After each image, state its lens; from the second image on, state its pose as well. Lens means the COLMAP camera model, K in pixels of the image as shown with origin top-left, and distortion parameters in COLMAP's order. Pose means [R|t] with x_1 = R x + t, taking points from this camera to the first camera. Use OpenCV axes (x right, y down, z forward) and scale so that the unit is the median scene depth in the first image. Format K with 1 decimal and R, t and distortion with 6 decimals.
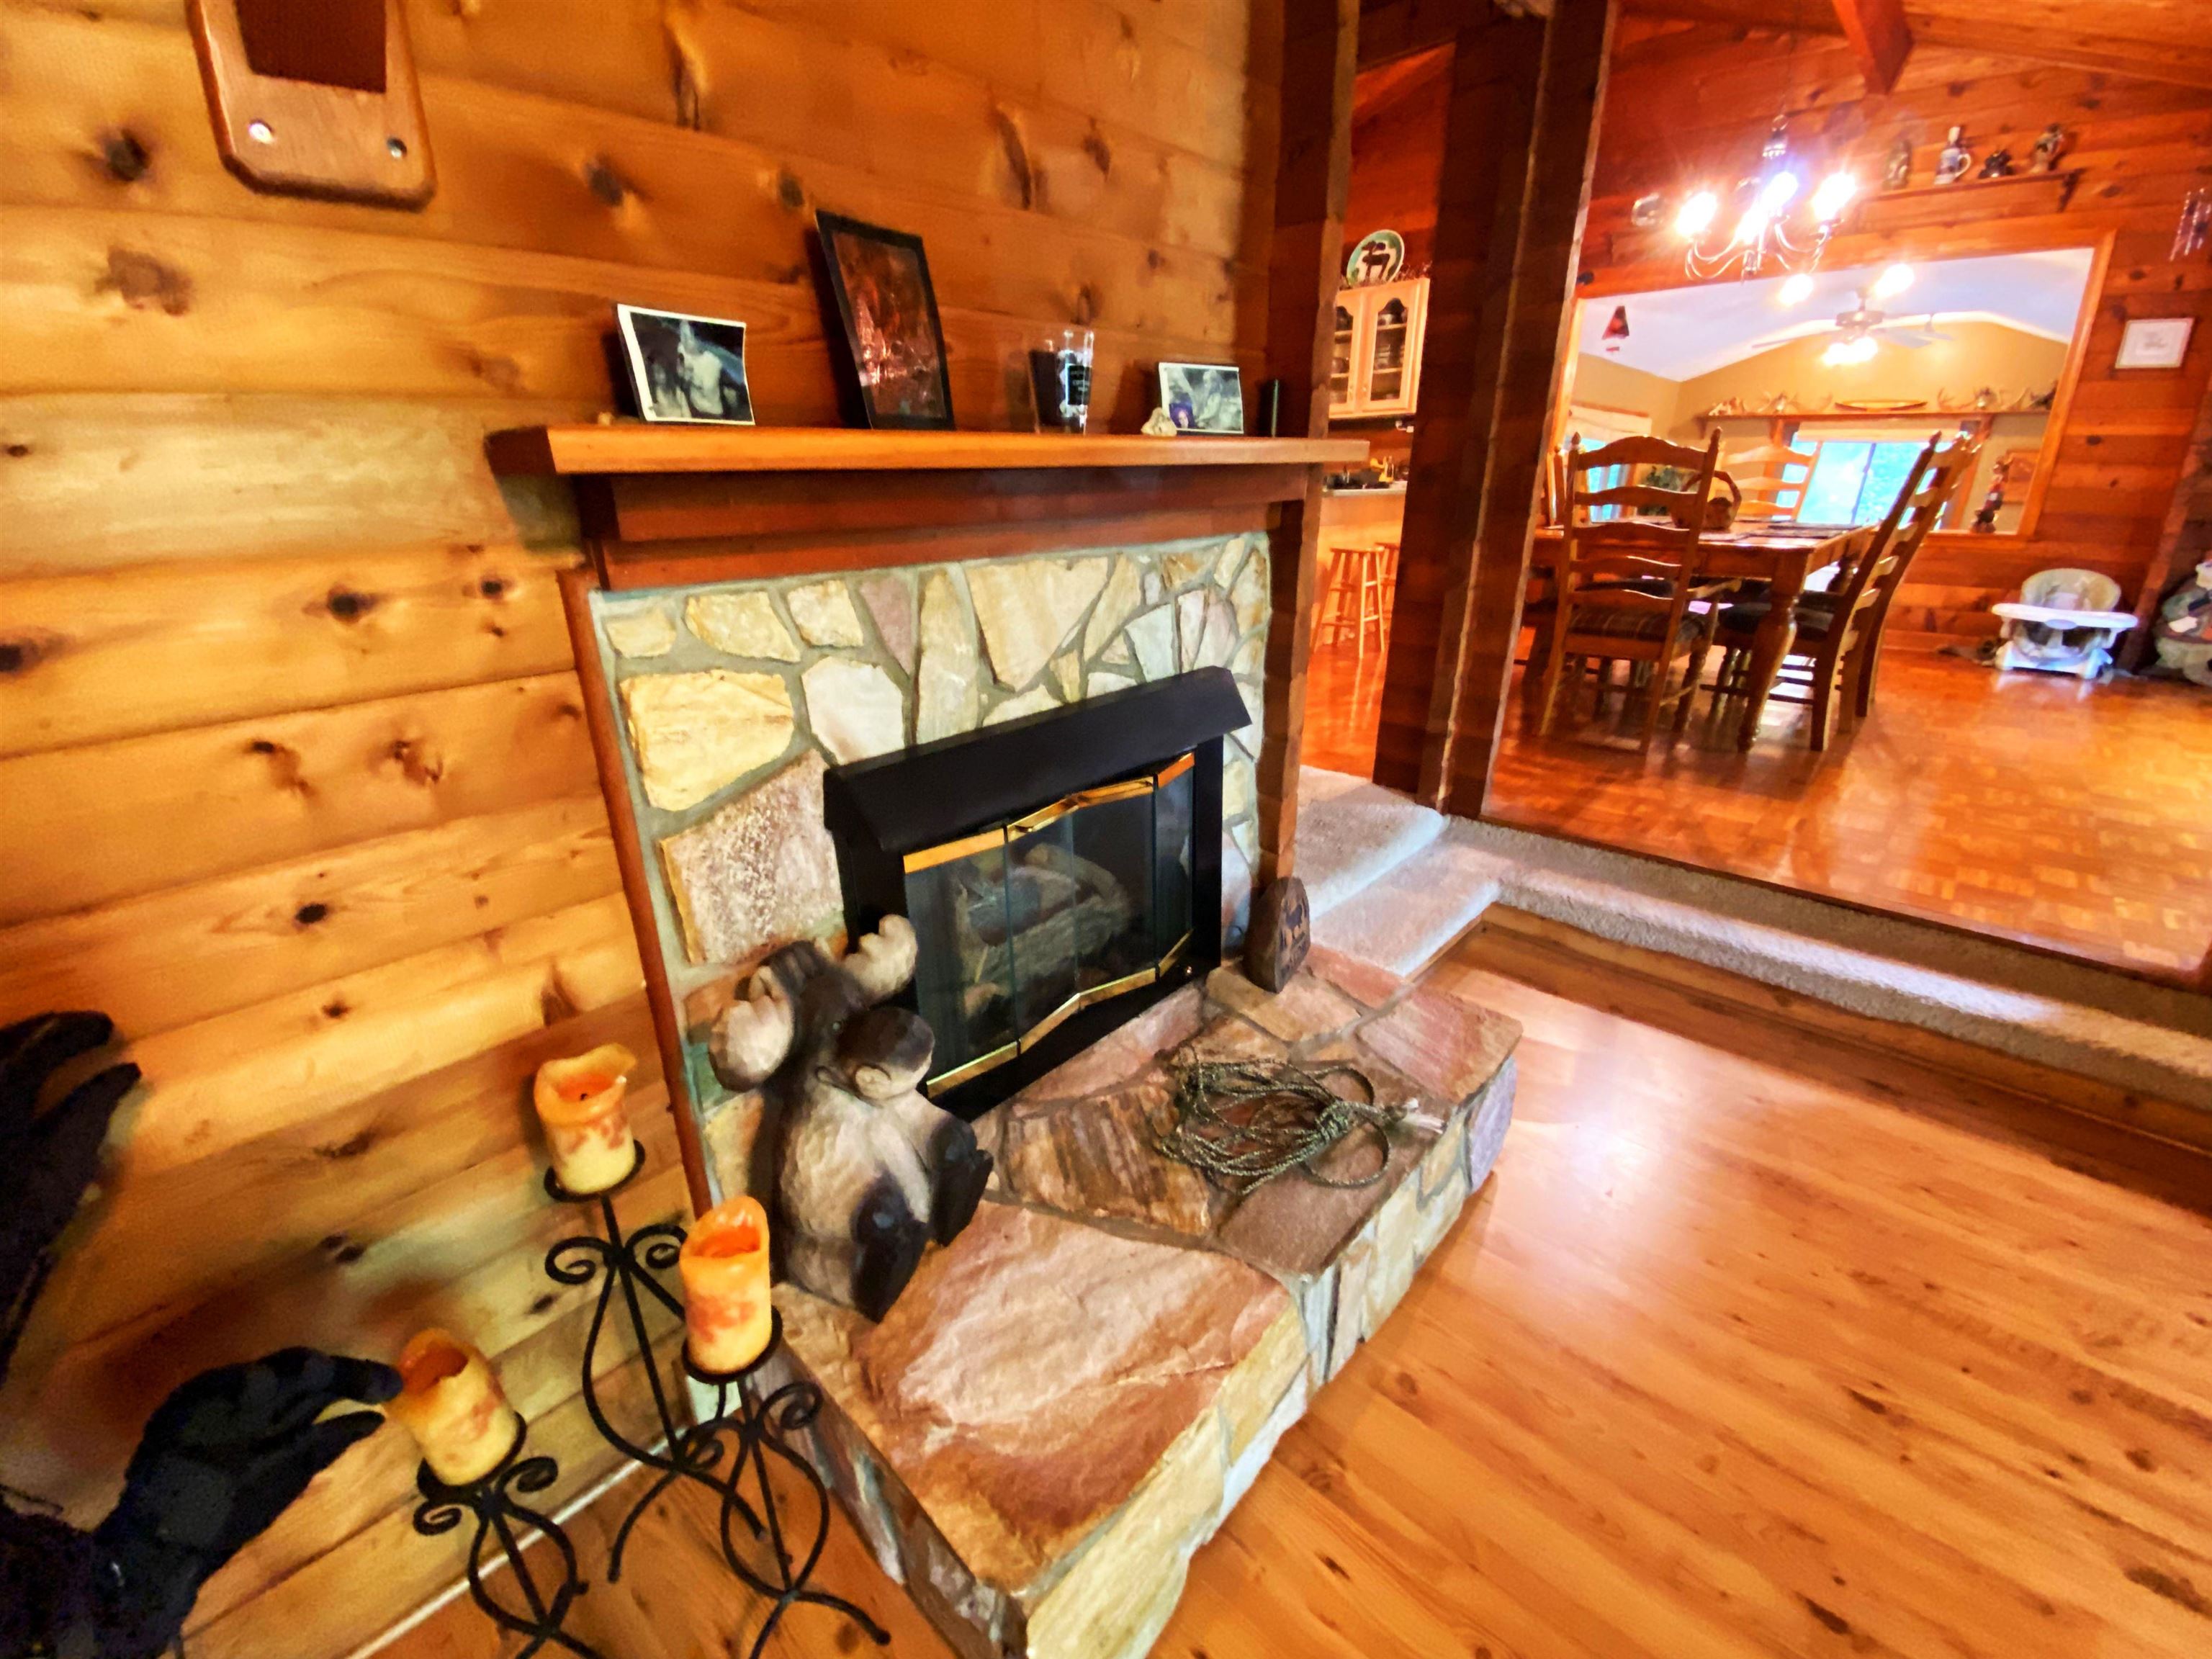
lens RADIAL K [[898.3, 0, 1095.4], [0, 898.3, 823.0], [0, 0, 1]] dist [0.012548, -0.017459]
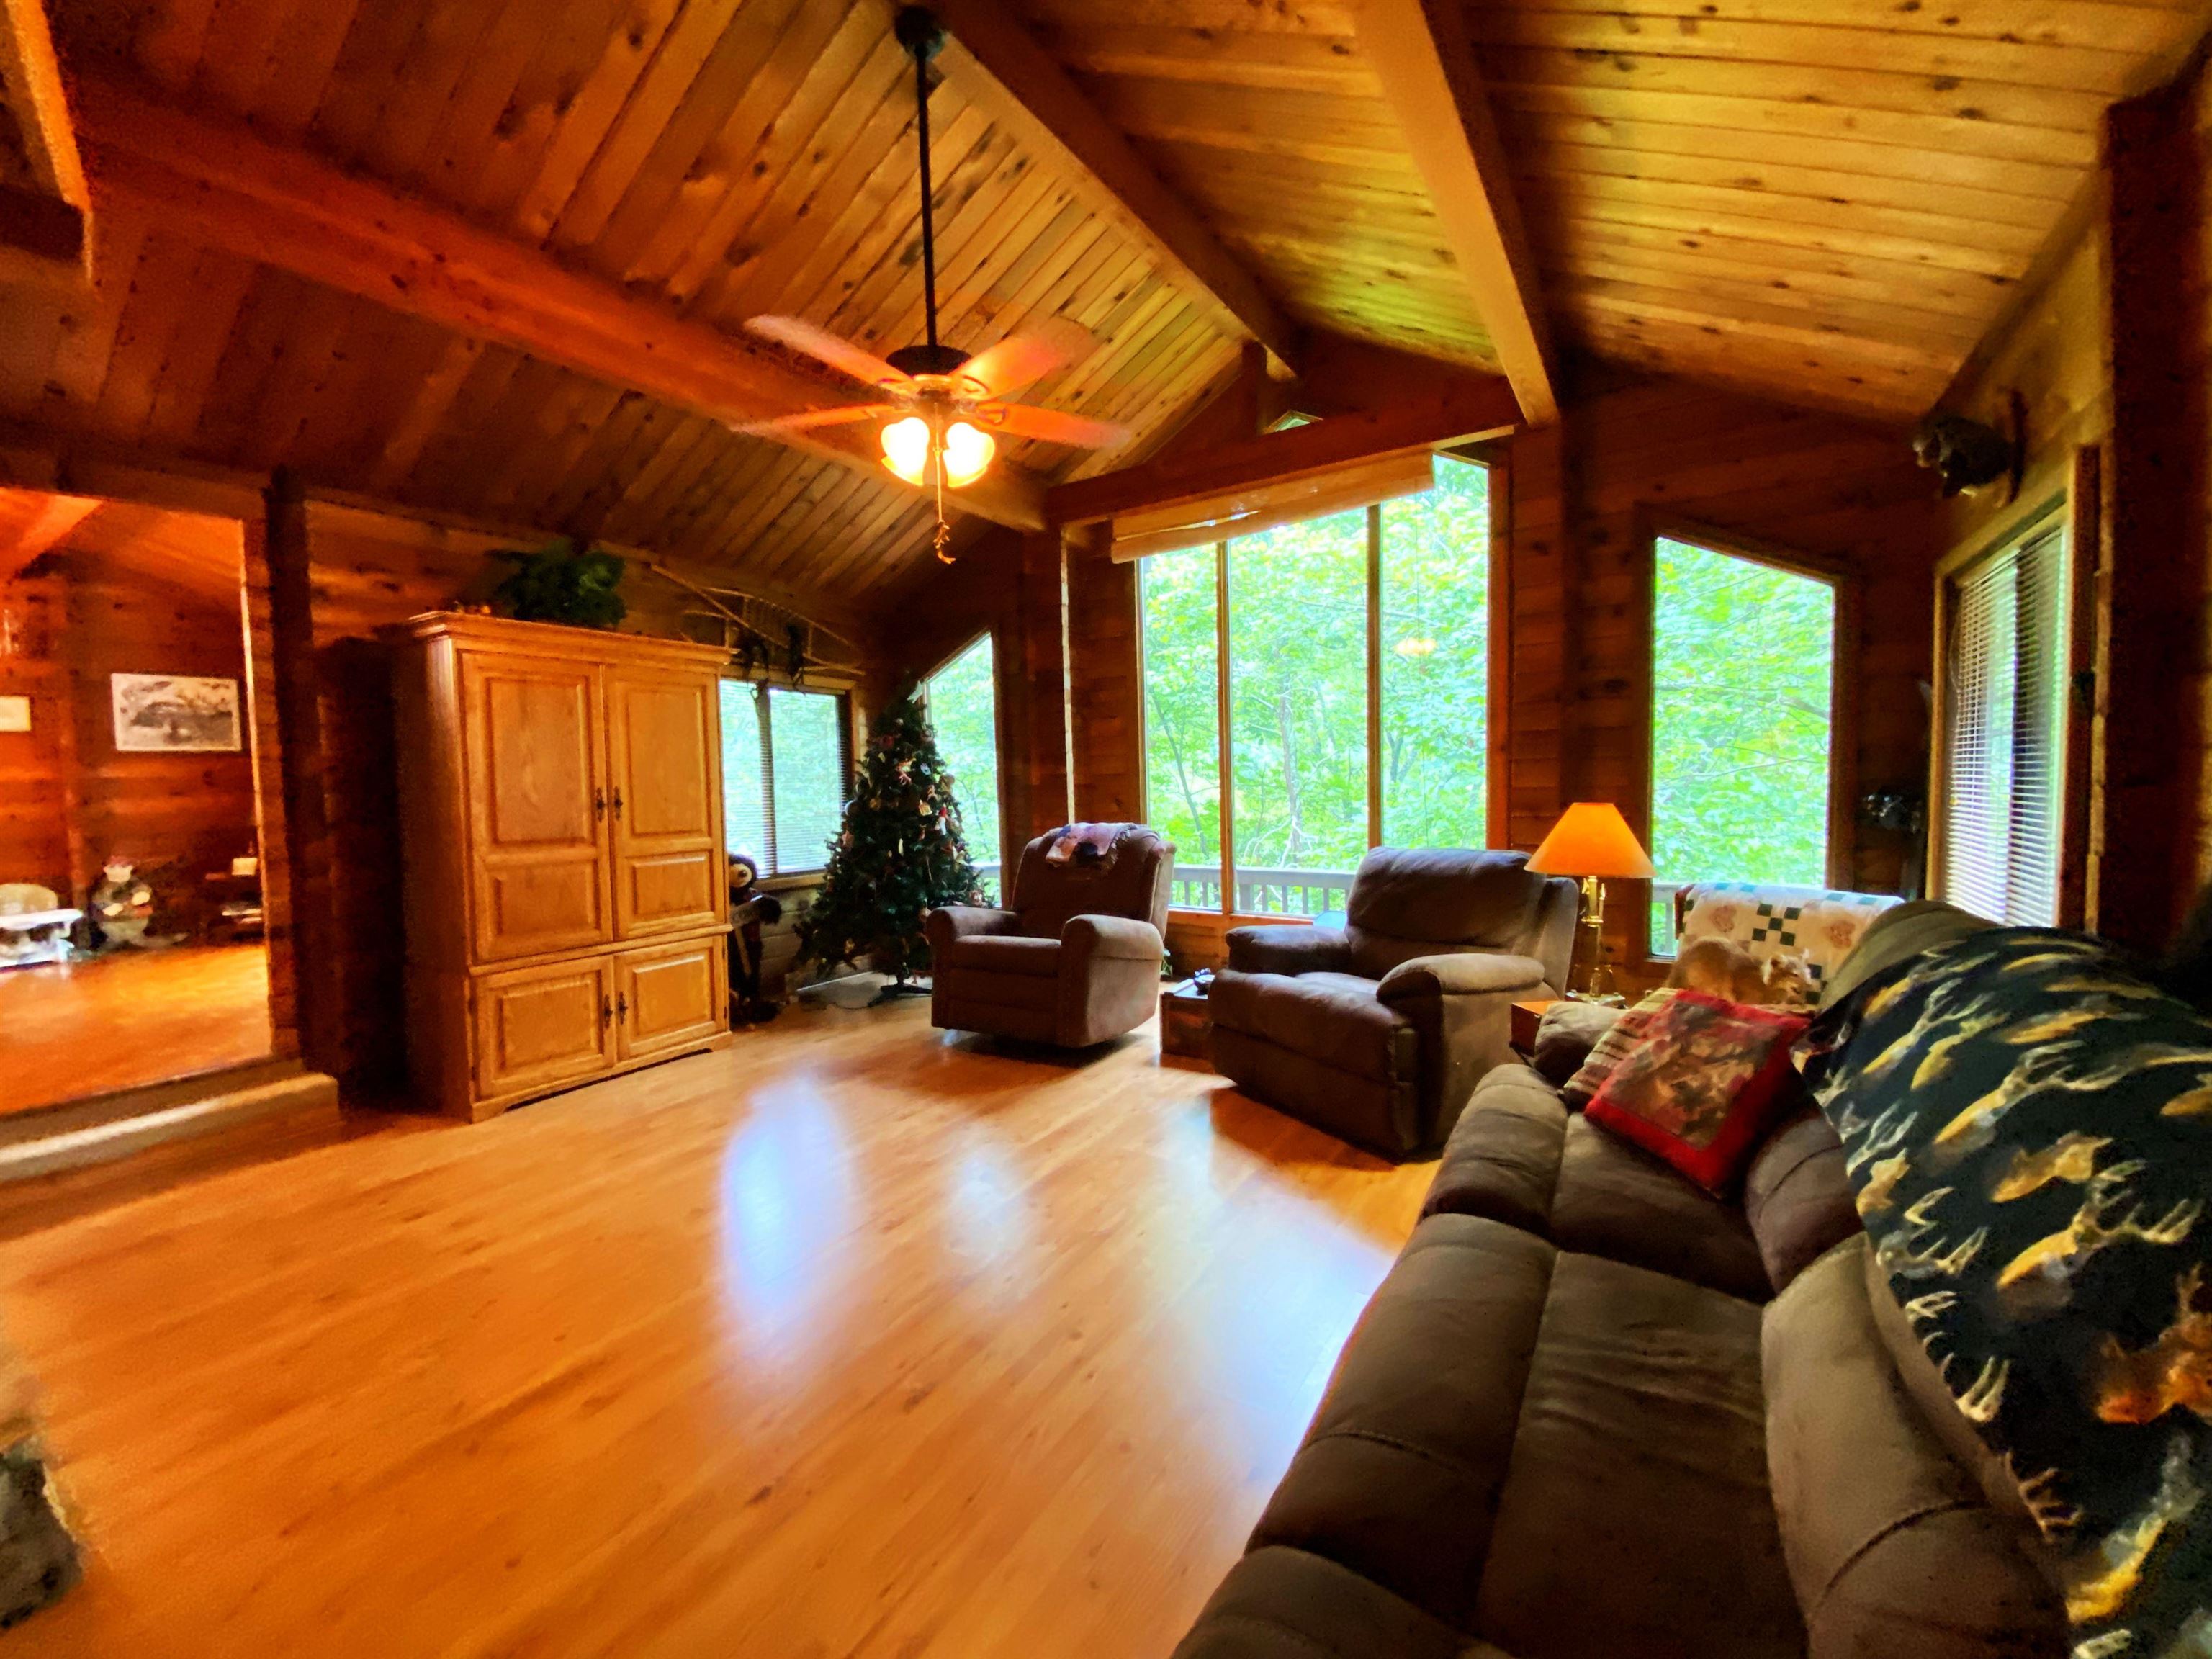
lens RADIAL K [[898.3, 0, 1095.4], [0, 898.3, 823.0], [0, 0, 1]] dist [0.012548, -0.017459]
pose [[-0.197715, -0.035081, 0.979632, -0.395289], [0.380969, 0.918049, 0.109765, 0.077335], [-0.903201, 0.394911, -0.168147, -0.190495]]
